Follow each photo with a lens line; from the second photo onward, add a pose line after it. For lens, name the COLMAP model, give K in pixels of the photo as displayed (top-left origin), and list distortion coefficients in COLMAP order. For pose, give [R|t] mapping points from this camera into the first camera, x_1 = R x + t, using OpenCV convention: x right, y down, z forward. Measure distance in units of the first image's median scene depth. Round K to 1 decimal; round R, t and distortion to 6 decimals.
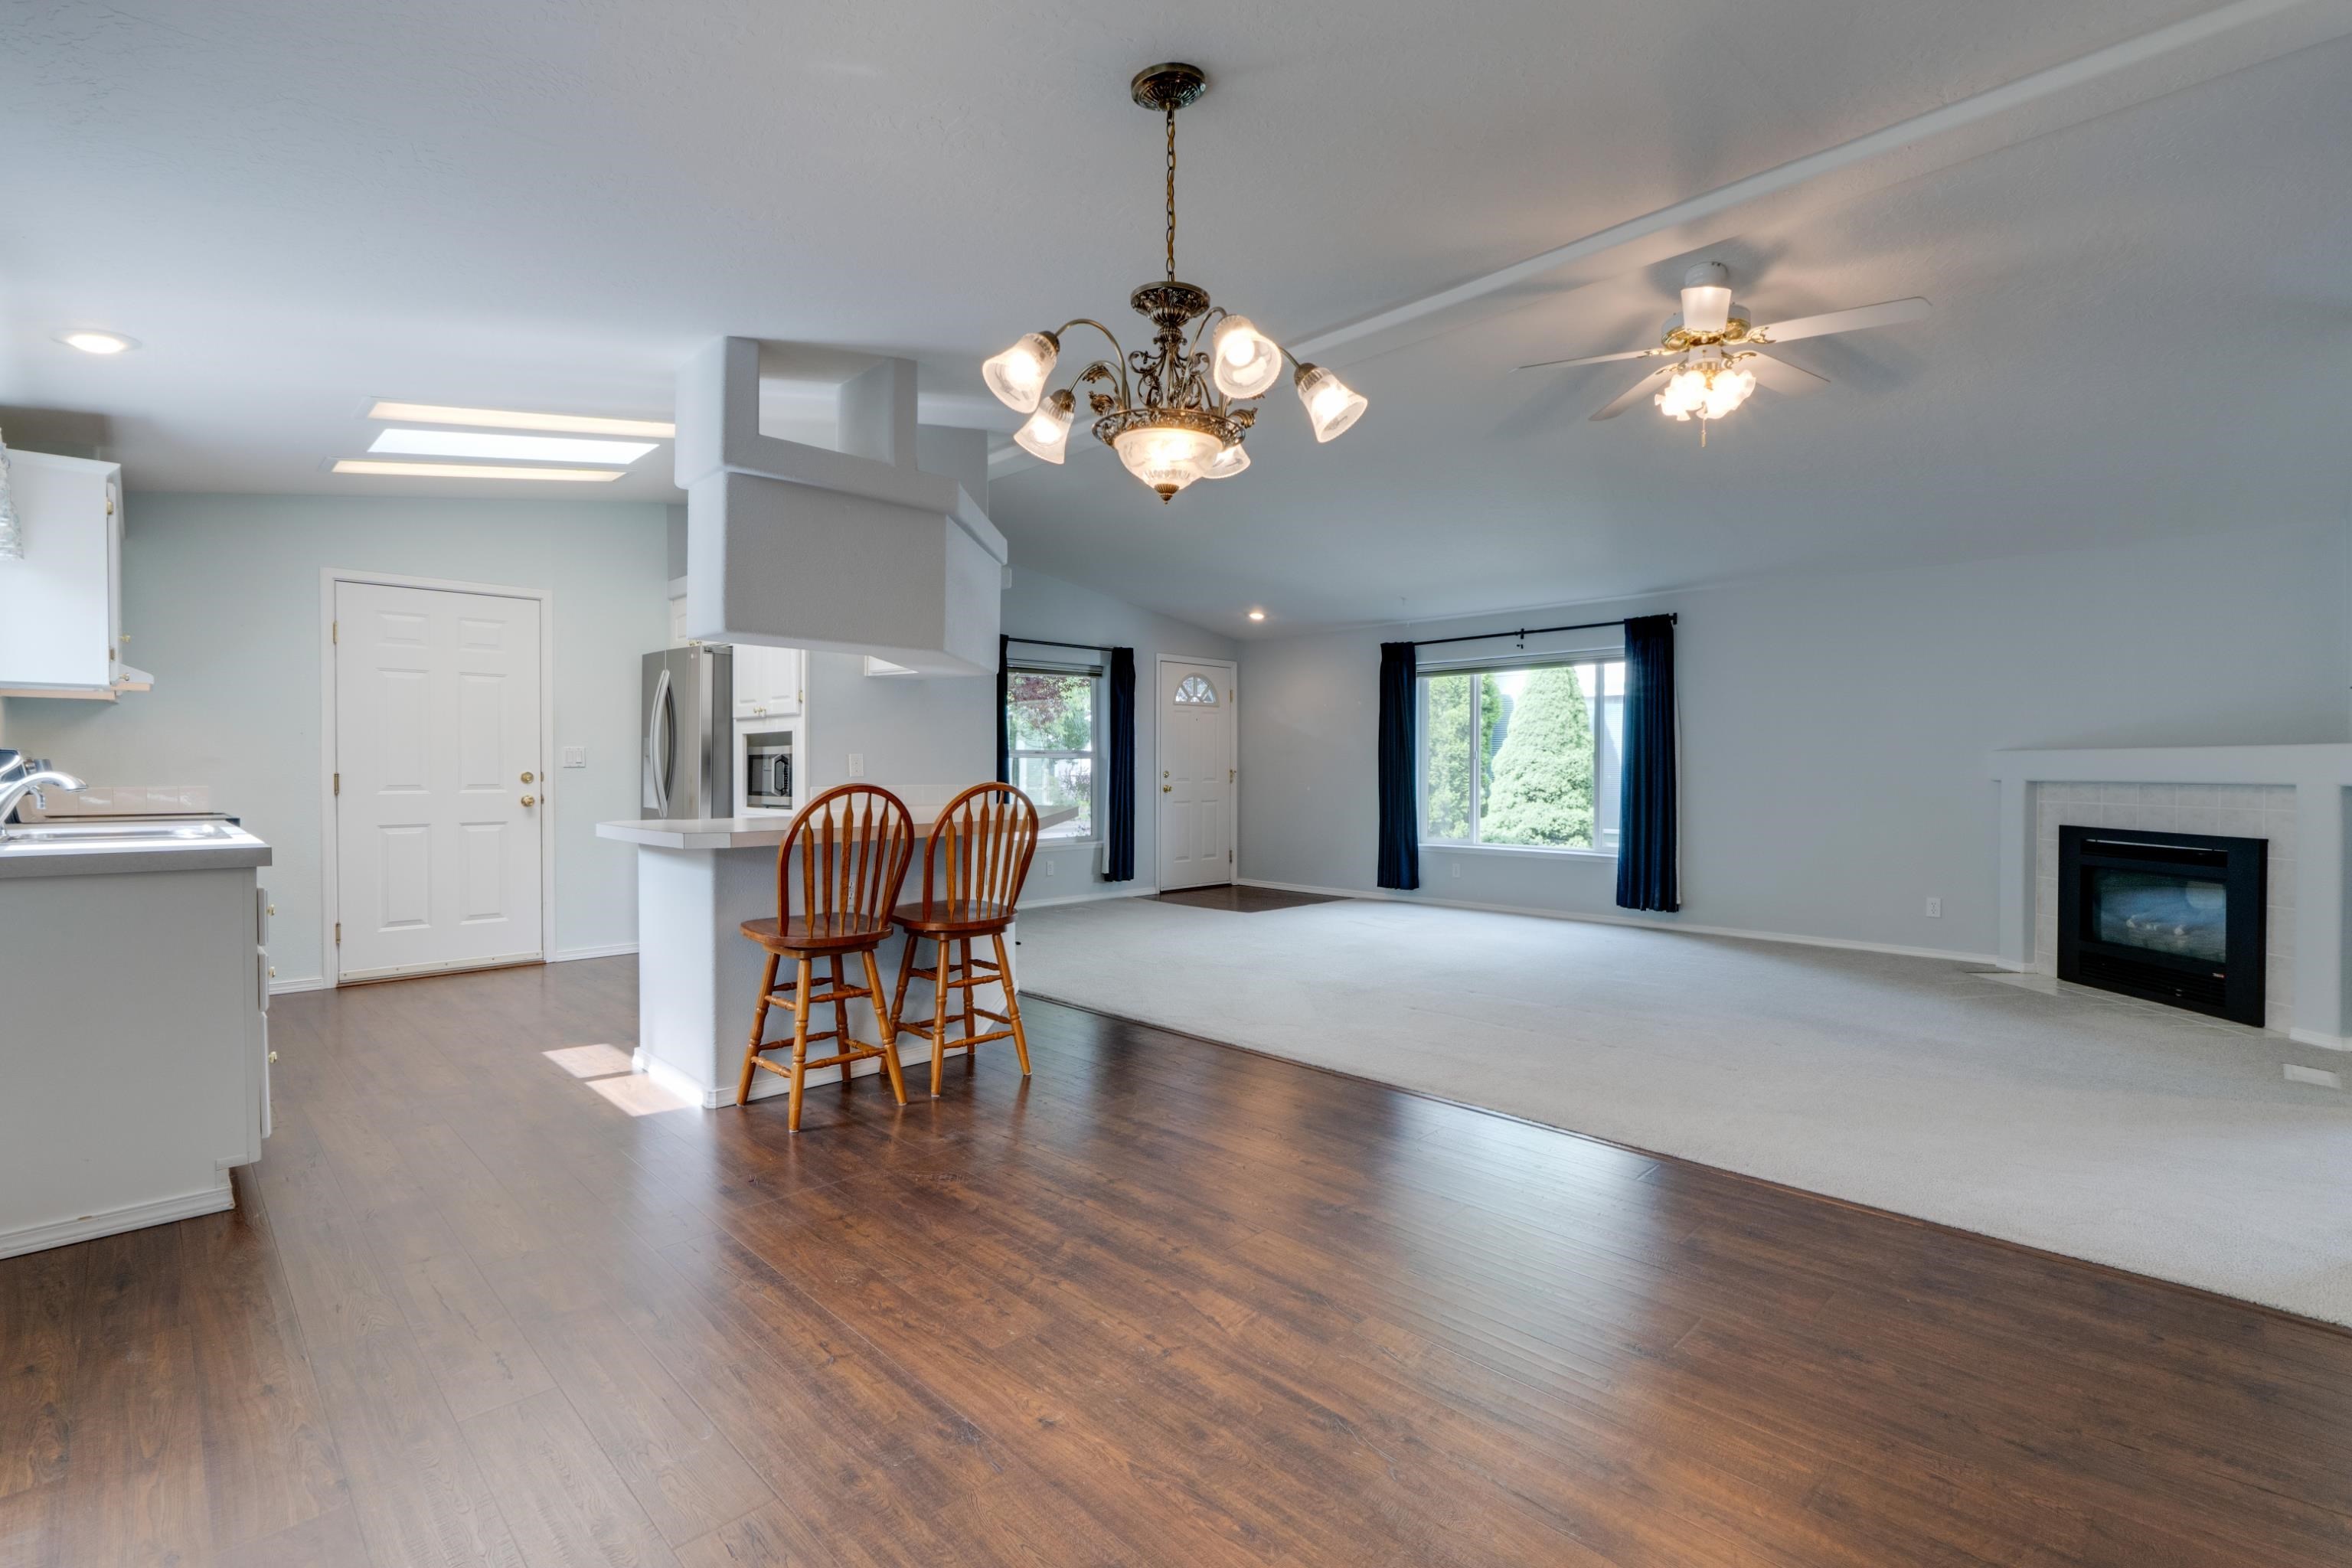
lens RADIAL K [[1026.6, 0, 1187.8], [0, 1026.6, 776.9], [0, 0, 1]] dist [-0.004232, -0.000691]
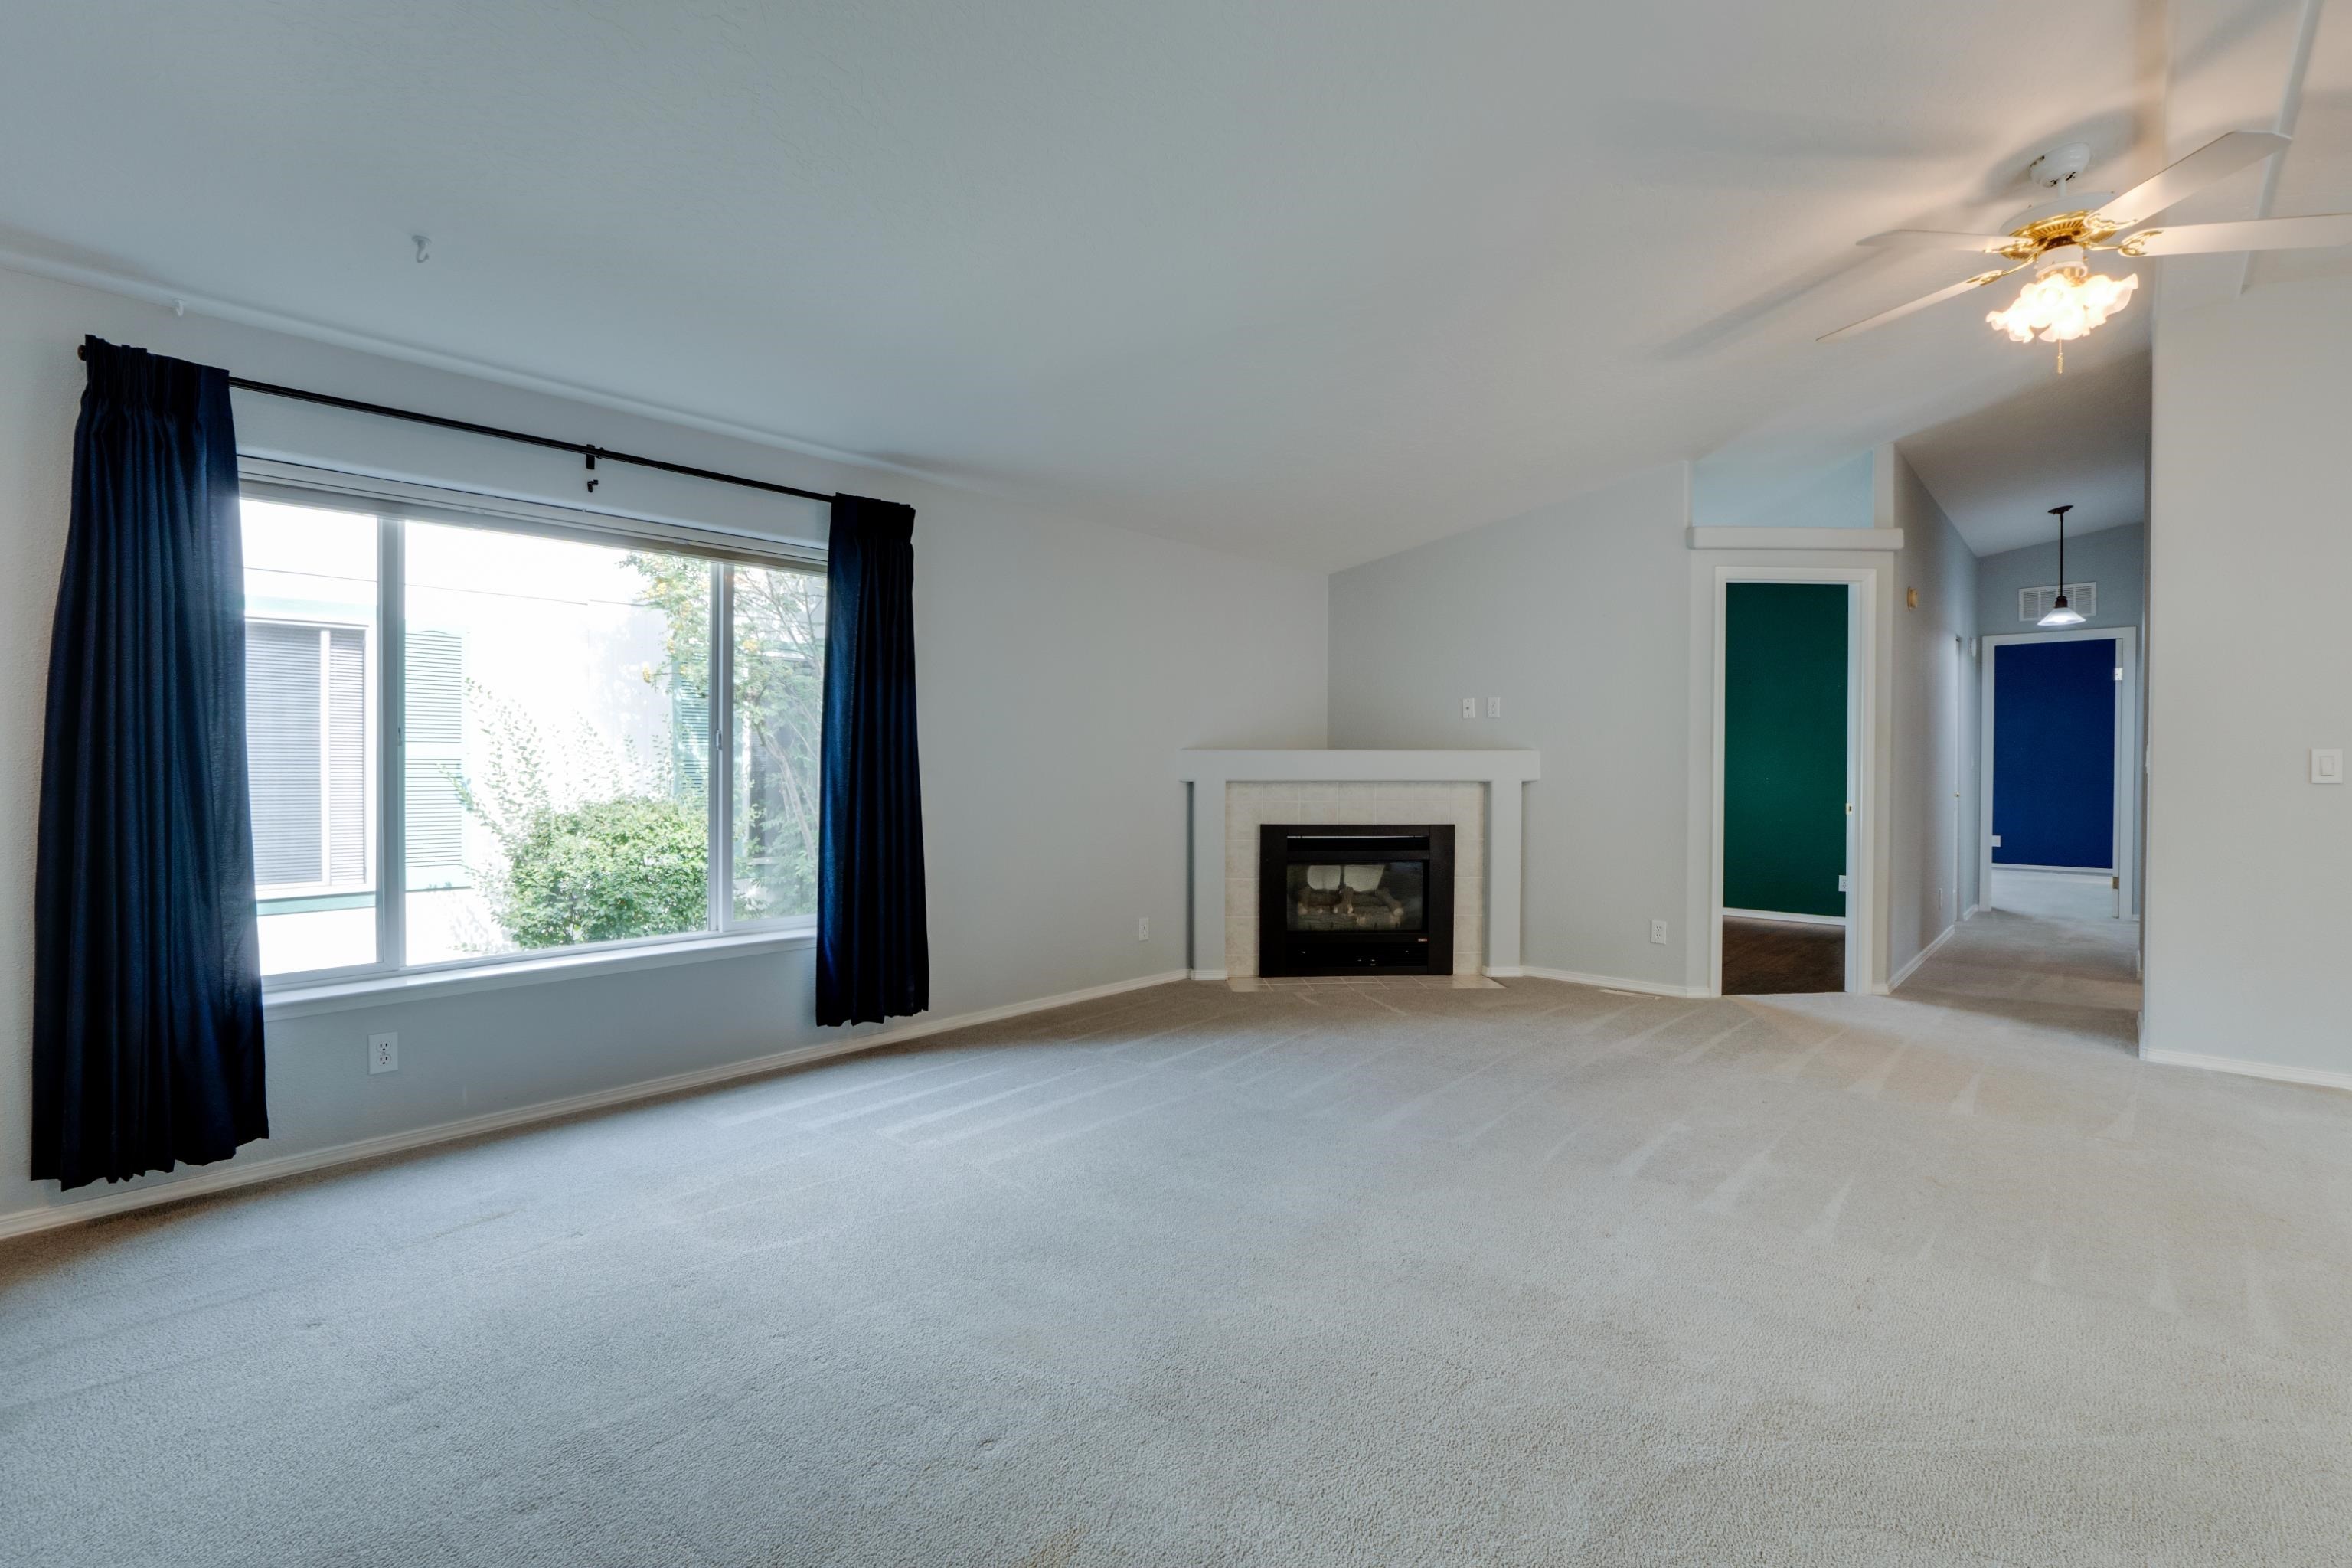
lens RADIAL K [[1026.6, 0, 1187.8], [0, 1026.6, 776.9], [0, 0, 1]] dist [-0.004232, -0.000691]
pose [[-0.020284, -0.009349, 0.999751, -0.156283], [0.008342, 0.999920, 0.009520, -0.009509], [-0.999759, 0.008533, -0.020204, 1.089569]]
